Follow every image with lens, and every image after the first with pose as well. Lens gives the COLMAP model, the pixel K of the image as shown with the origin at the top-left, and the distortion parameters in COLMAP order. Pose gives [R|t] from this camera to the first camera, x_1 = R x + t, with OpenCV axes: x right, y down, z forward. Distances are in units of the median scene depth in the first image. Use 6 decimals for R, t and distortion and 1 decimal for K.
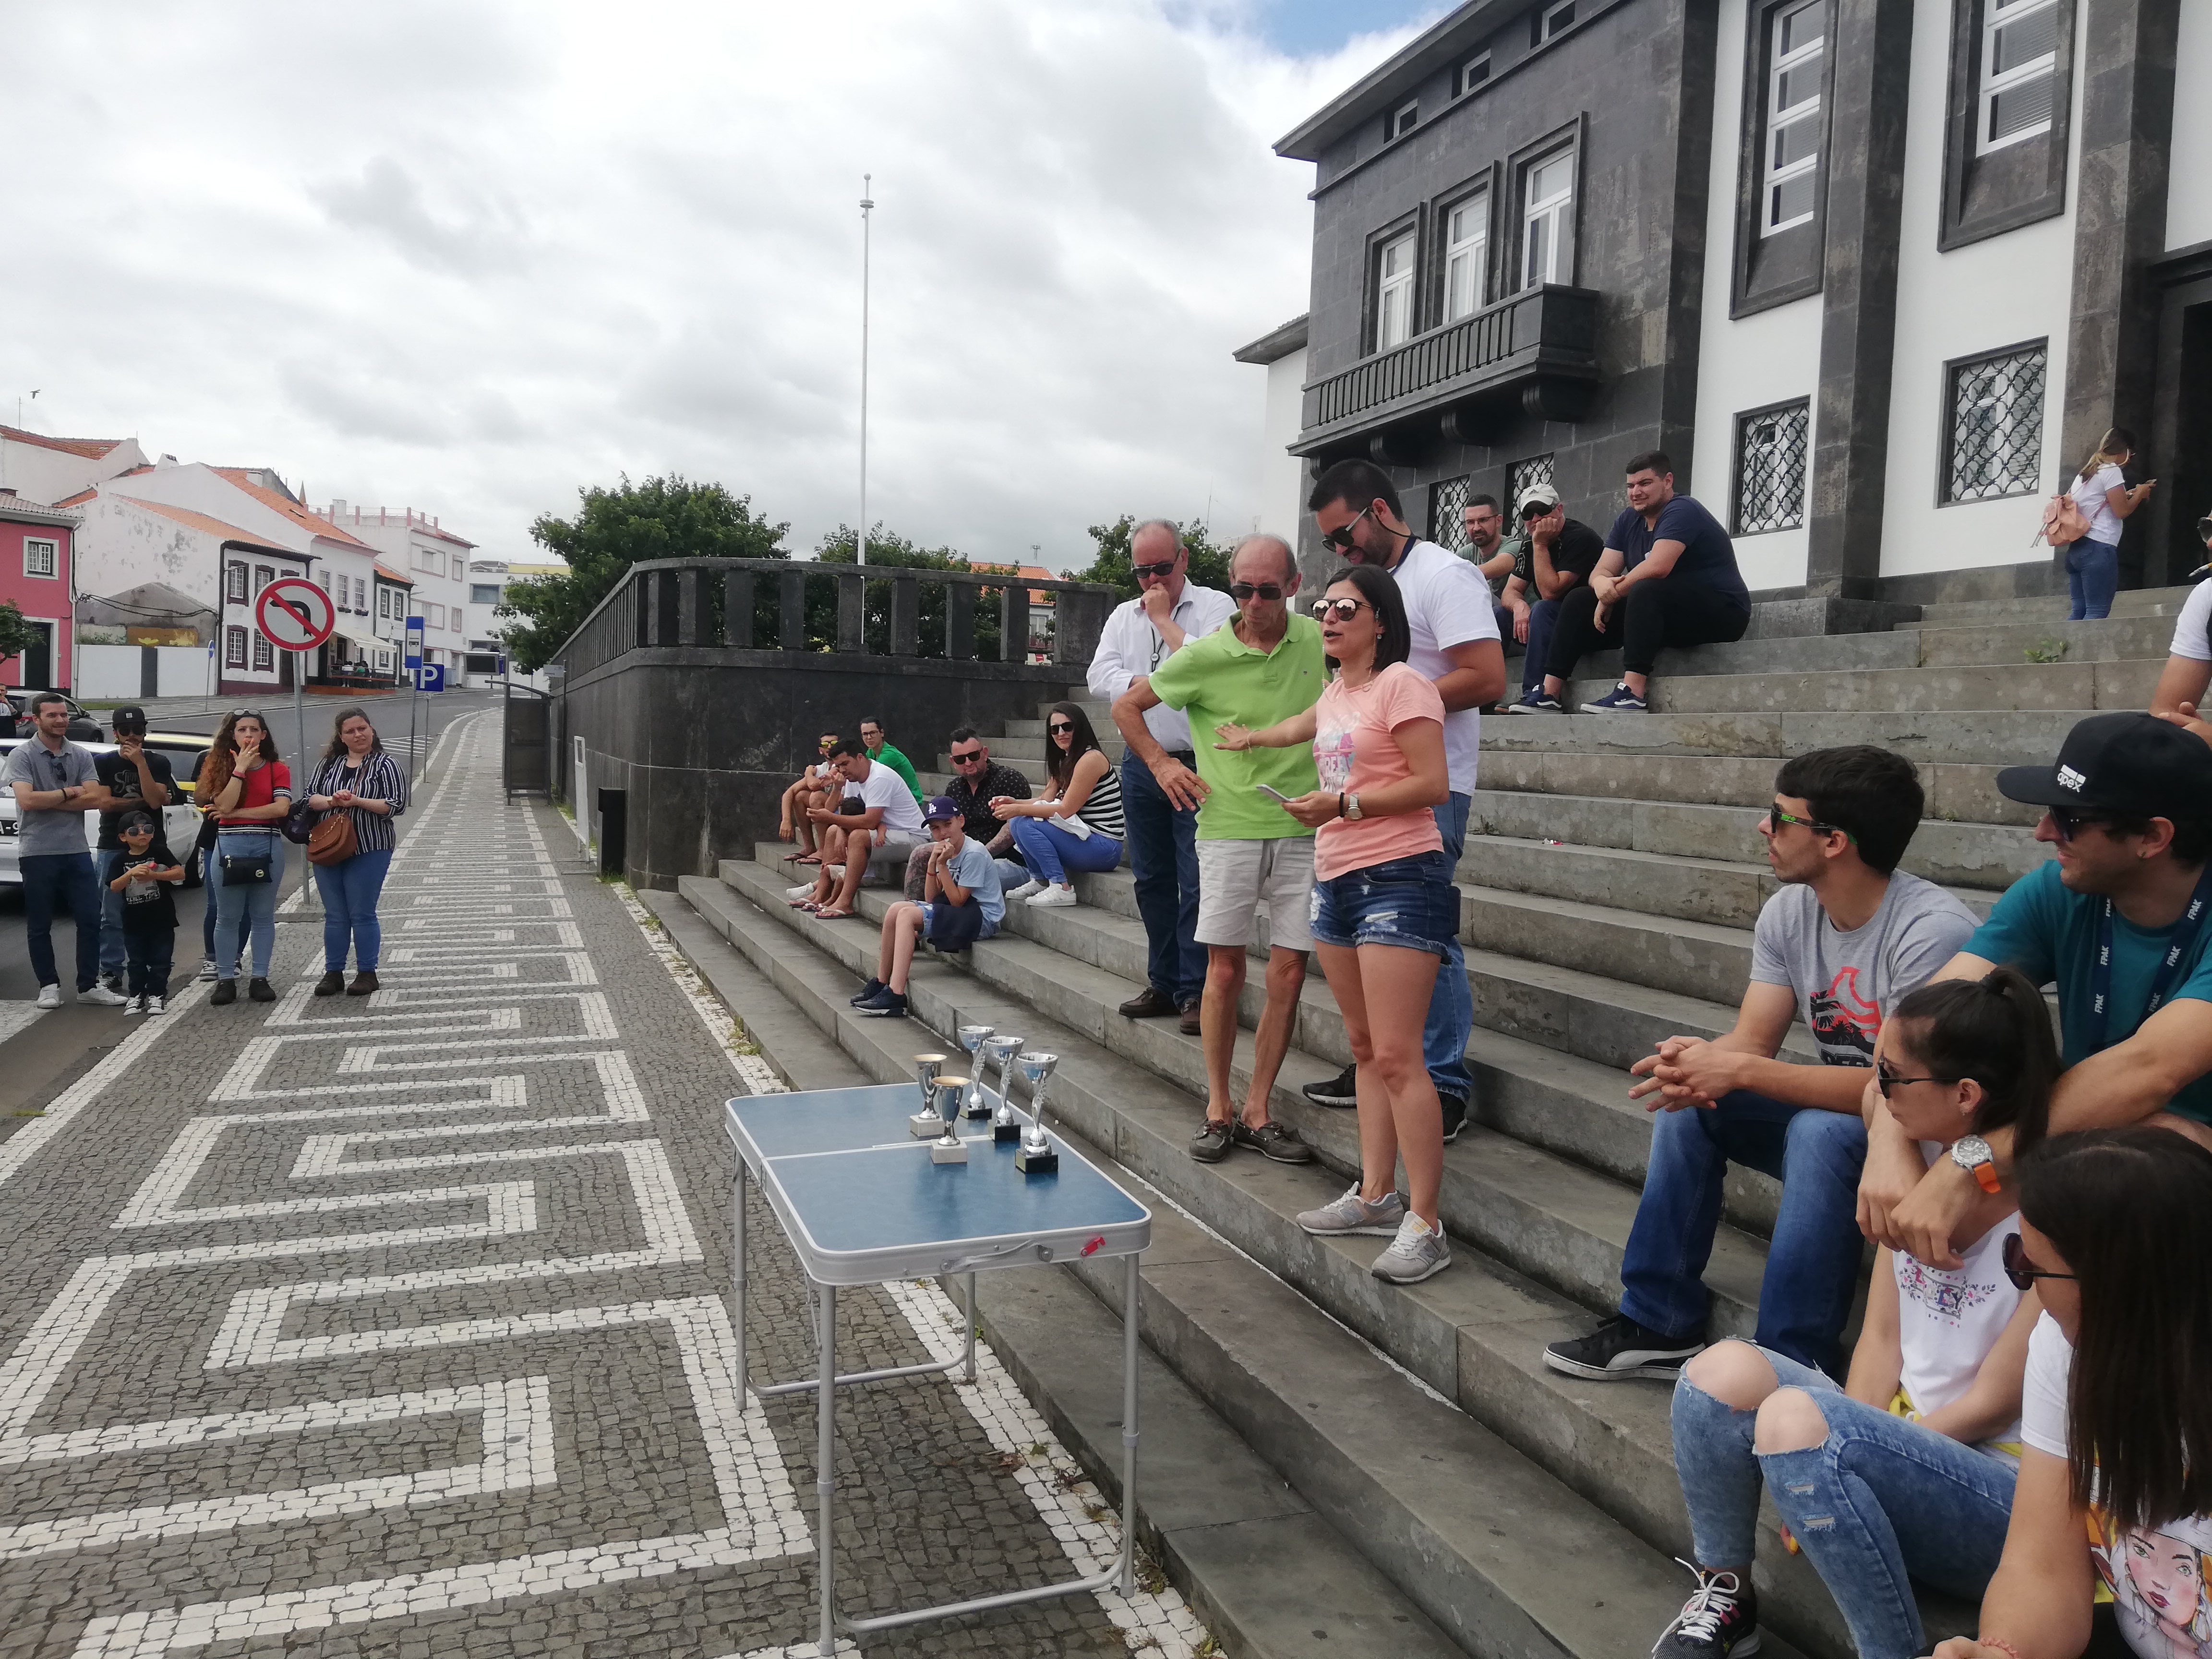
lens RADIAL K [[1656.3, 0, 1112.7], [0, 1656.3, 827.3], [0, 0, 1]] dist [0.056302, -0.072419]
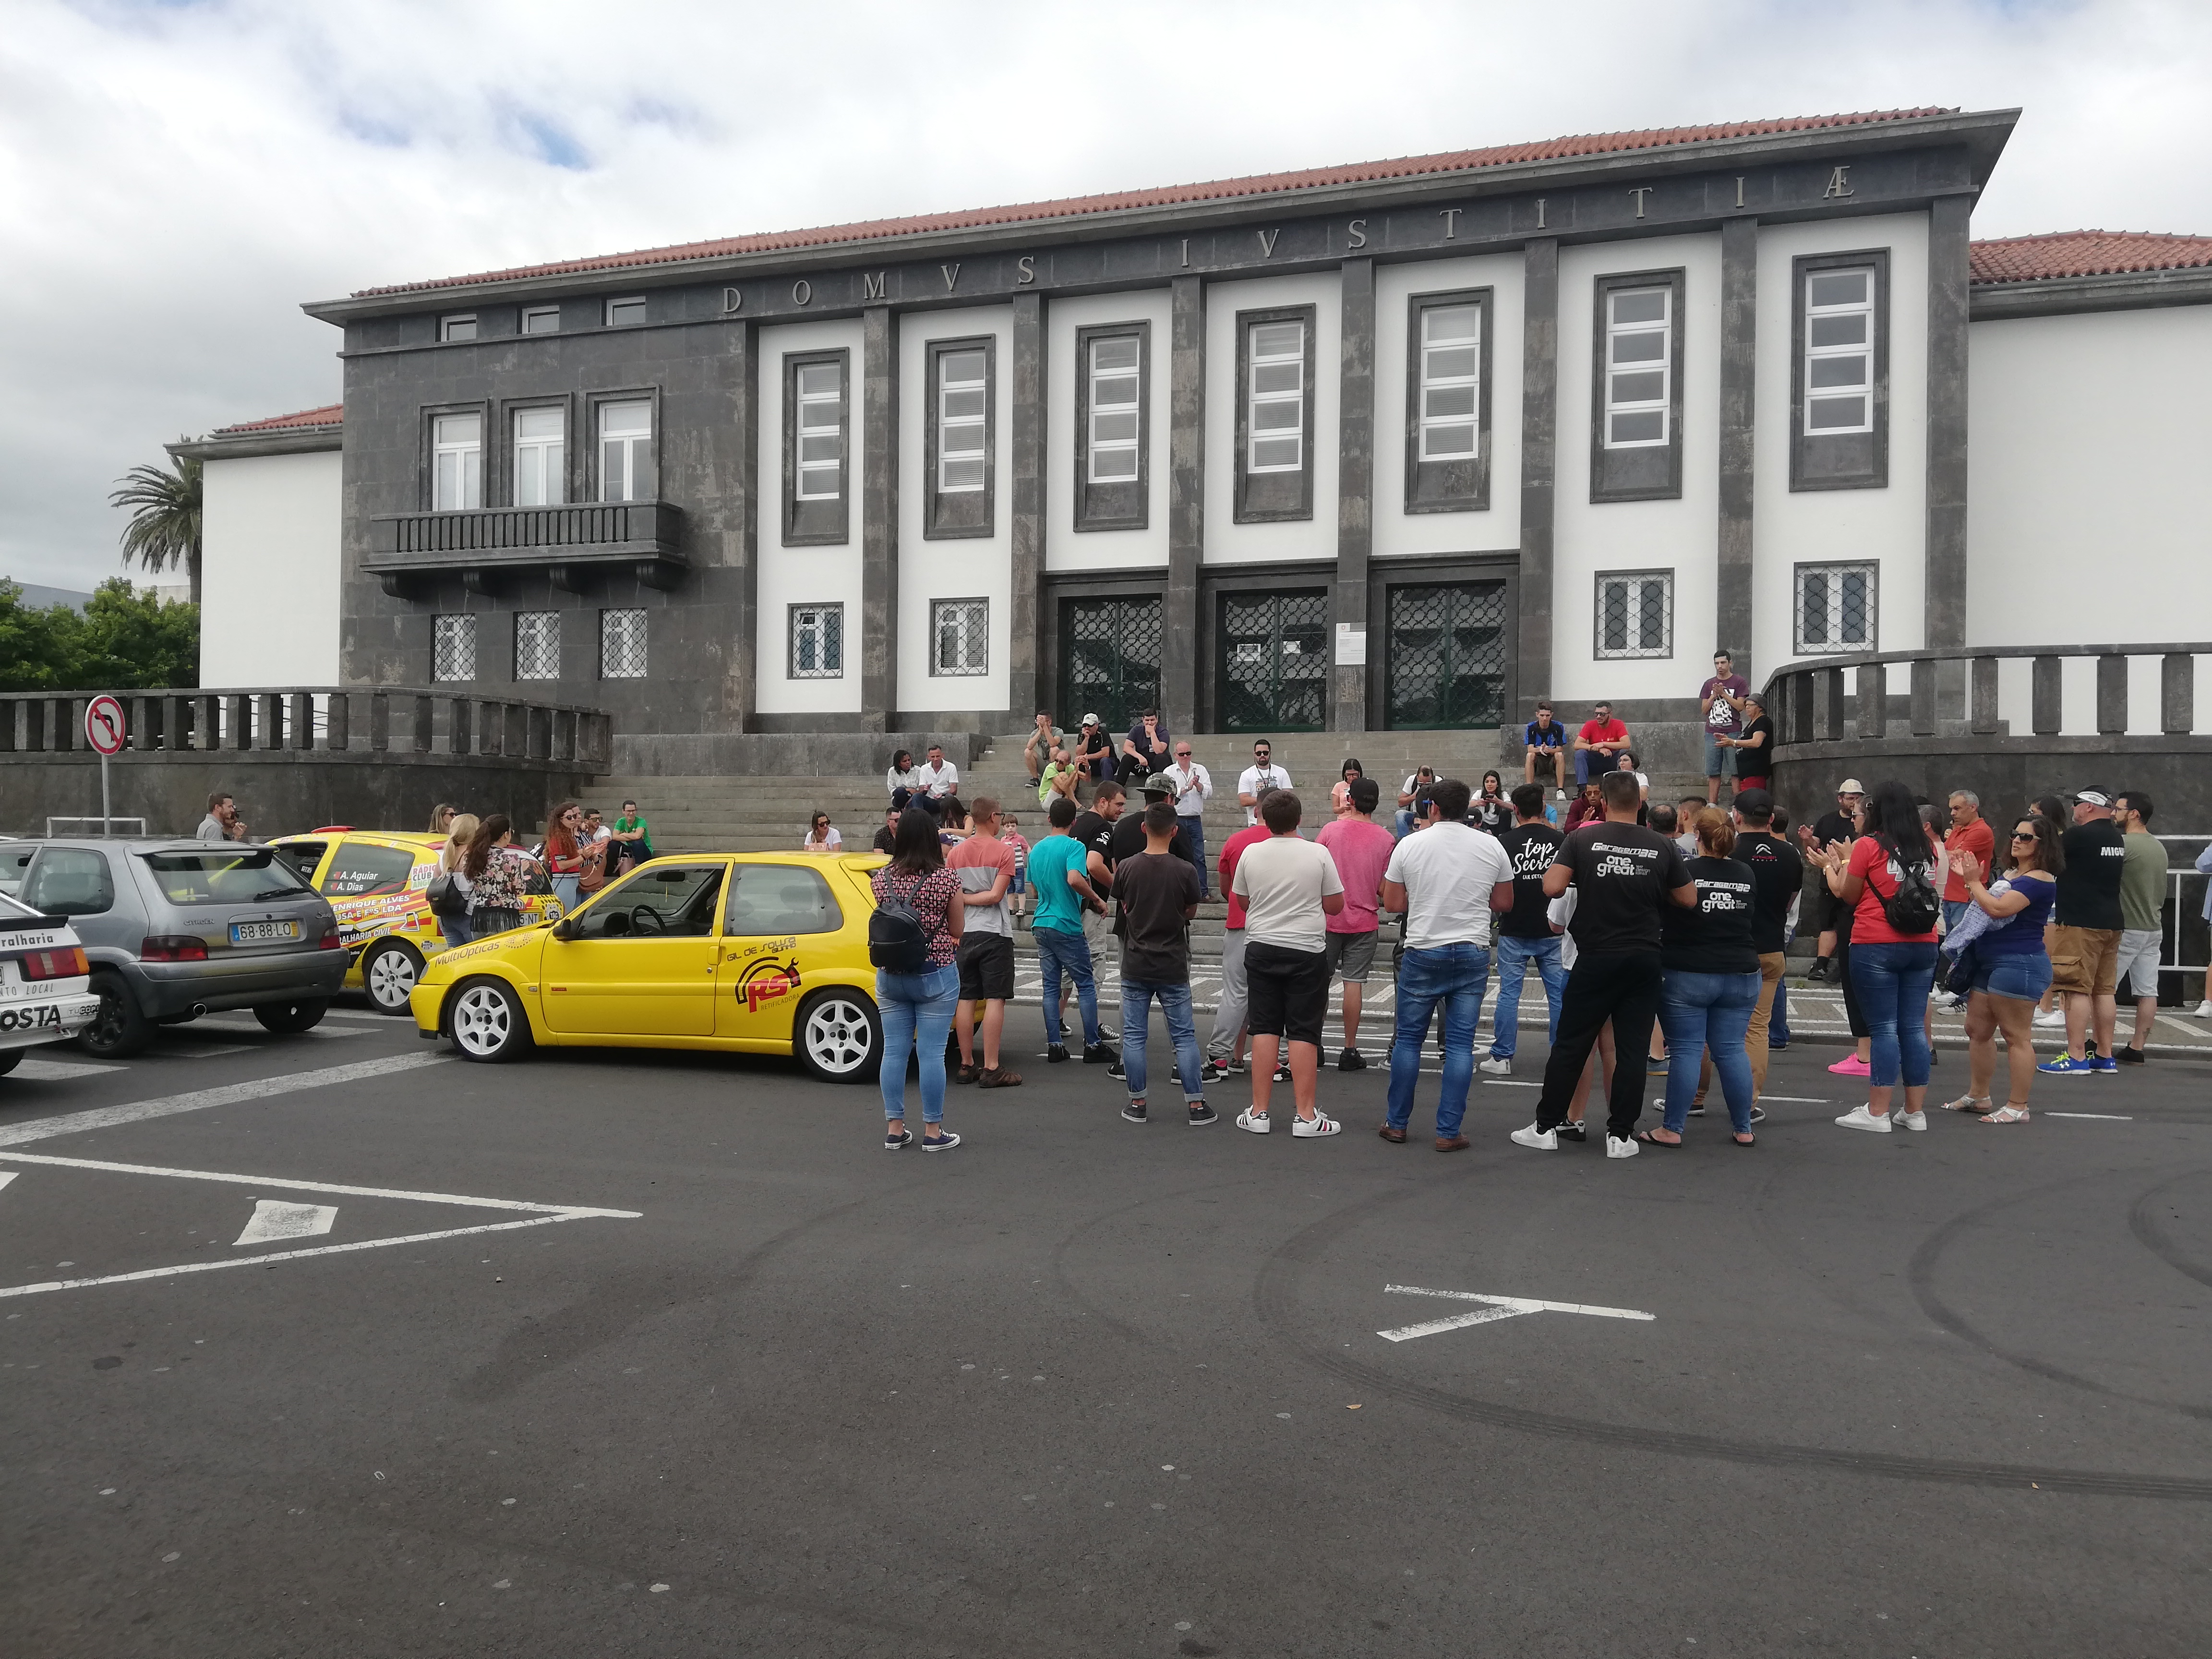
lens RADIAL K [[1649.7, 0, 1114.5], [0, 1649.7, 836.8], [0, 0, 1]] dist [0.105654, -0.159136]
pose [[0.631446, -0.033875, 0.774680, -0.730757], [0.052222, 0.998635, 0.001102, -0.004003], [-0.773660, 0.039760, 0.632353, -0.283990]]
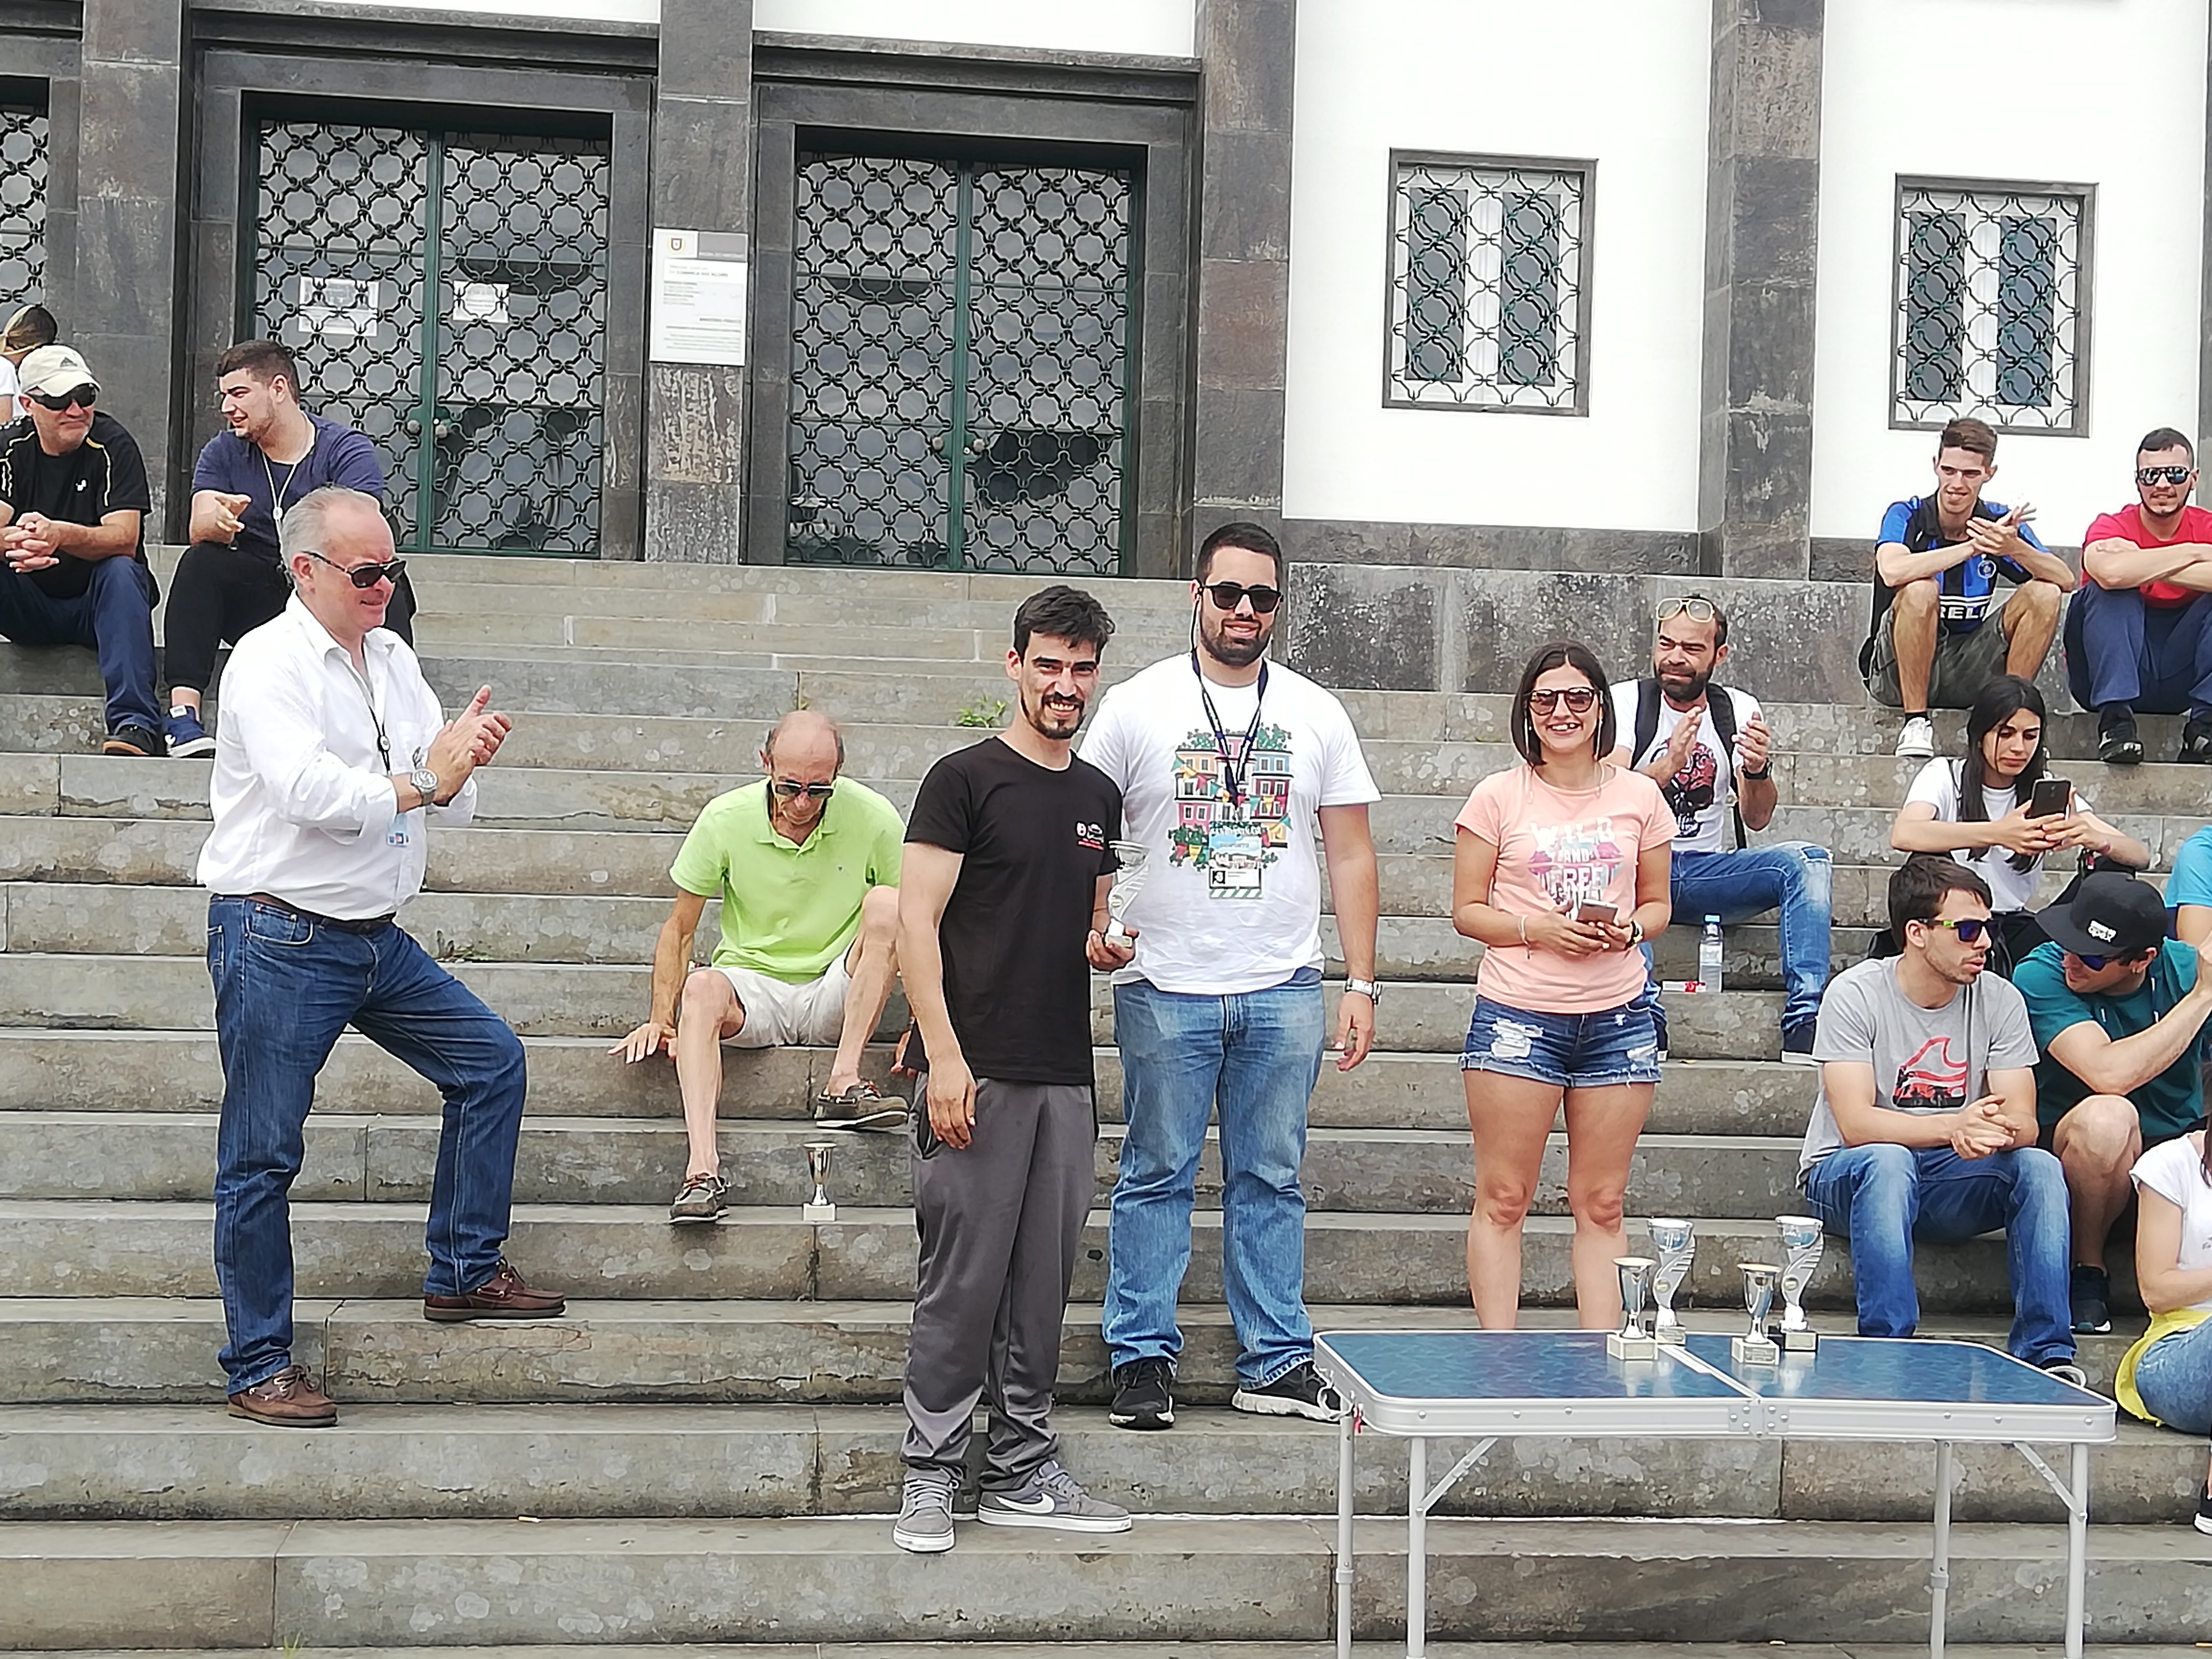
lens RADIAL K [[3145.5, 0, 1099.6], [0, 3145.5, 947.6], [0, 0, 1]] dist [0.129565, -0.328763]
pose [[0.232268, -0.050212, 0.971355, -0.303120], [0.032430, 0.998511, 0.043862, -0.013913], [-0.972111, 0.021313, 0.233551, 0.169559]]
